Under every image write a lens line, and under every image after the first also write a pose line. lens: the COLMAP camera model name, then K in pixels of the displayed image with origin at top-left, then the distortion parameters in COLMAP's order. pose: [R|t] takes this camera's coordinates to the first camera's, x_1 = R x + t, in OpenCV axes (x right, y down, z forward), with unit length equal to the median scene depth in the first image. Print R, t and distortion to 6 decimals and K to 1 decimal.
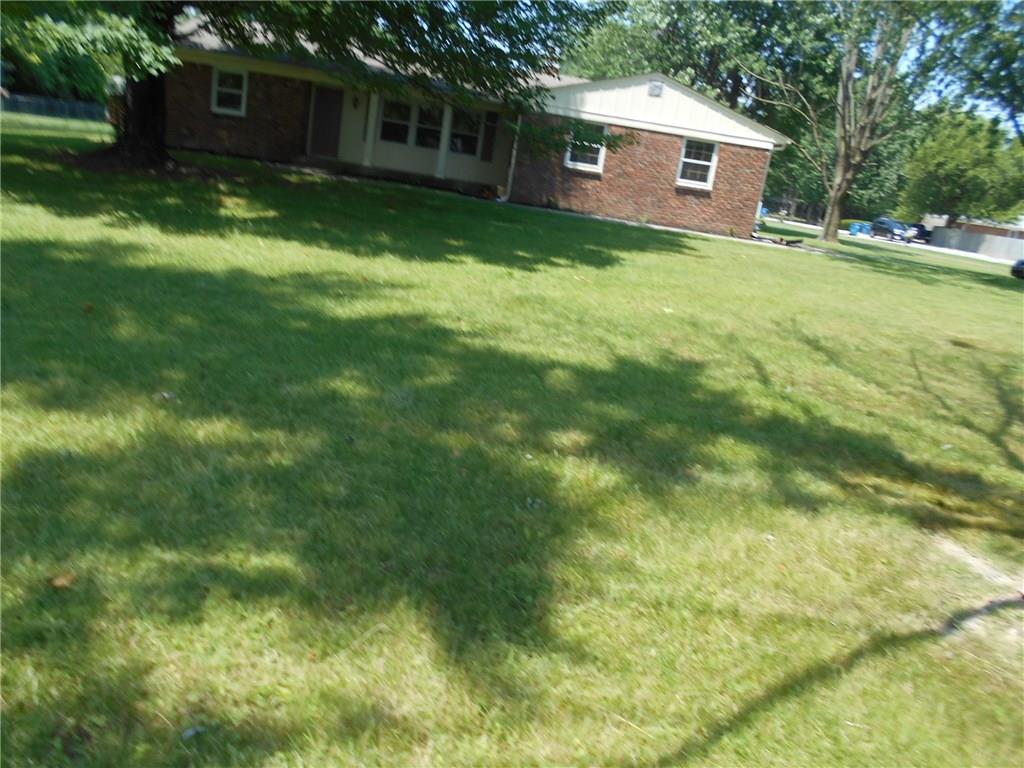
lens RADIAL K [[772.4, 0, 535.9], [0, 772.4, 384.4], [0, 0, 1]] dist [-0.046383, 0.000399]
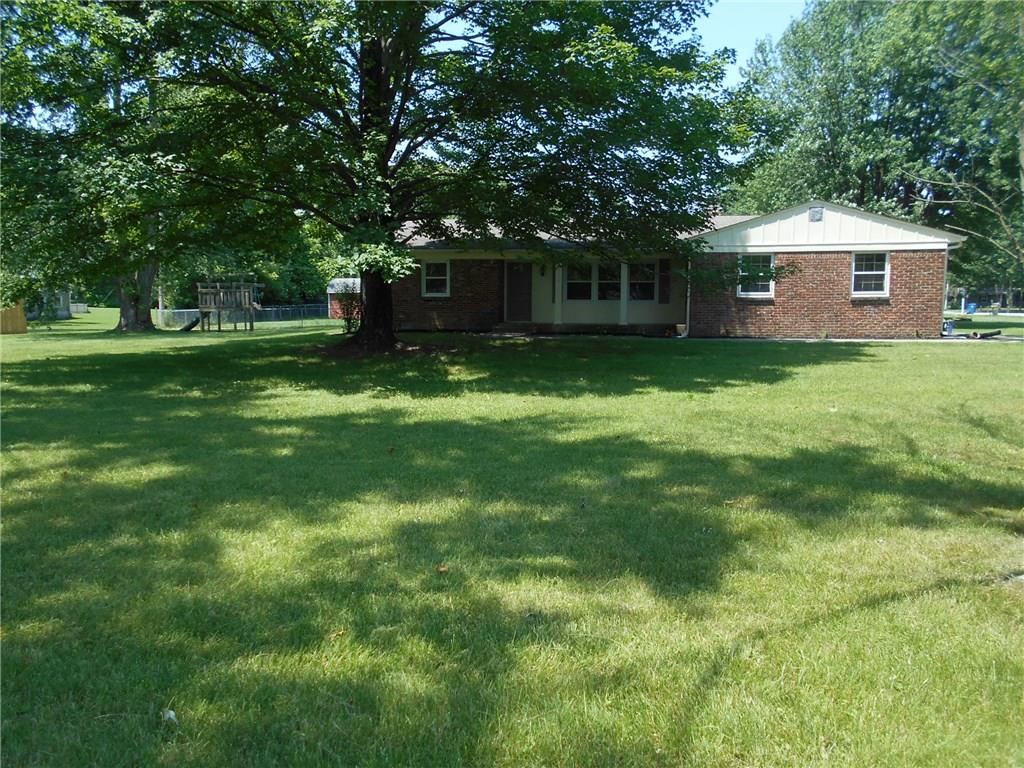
lens RADIAL K [[848.8, 0, 511.9], [0, 848.8, 396.6], [0, 0, 1]] dist [0.043372, -0.000665]
pose [[0.958060, -0.124800, -0.257964, 0.034554], [0.077960, 0.979745, -0.184453, 0.065061], [0.275758, 0.156606, 0.948384, -0.270327]]
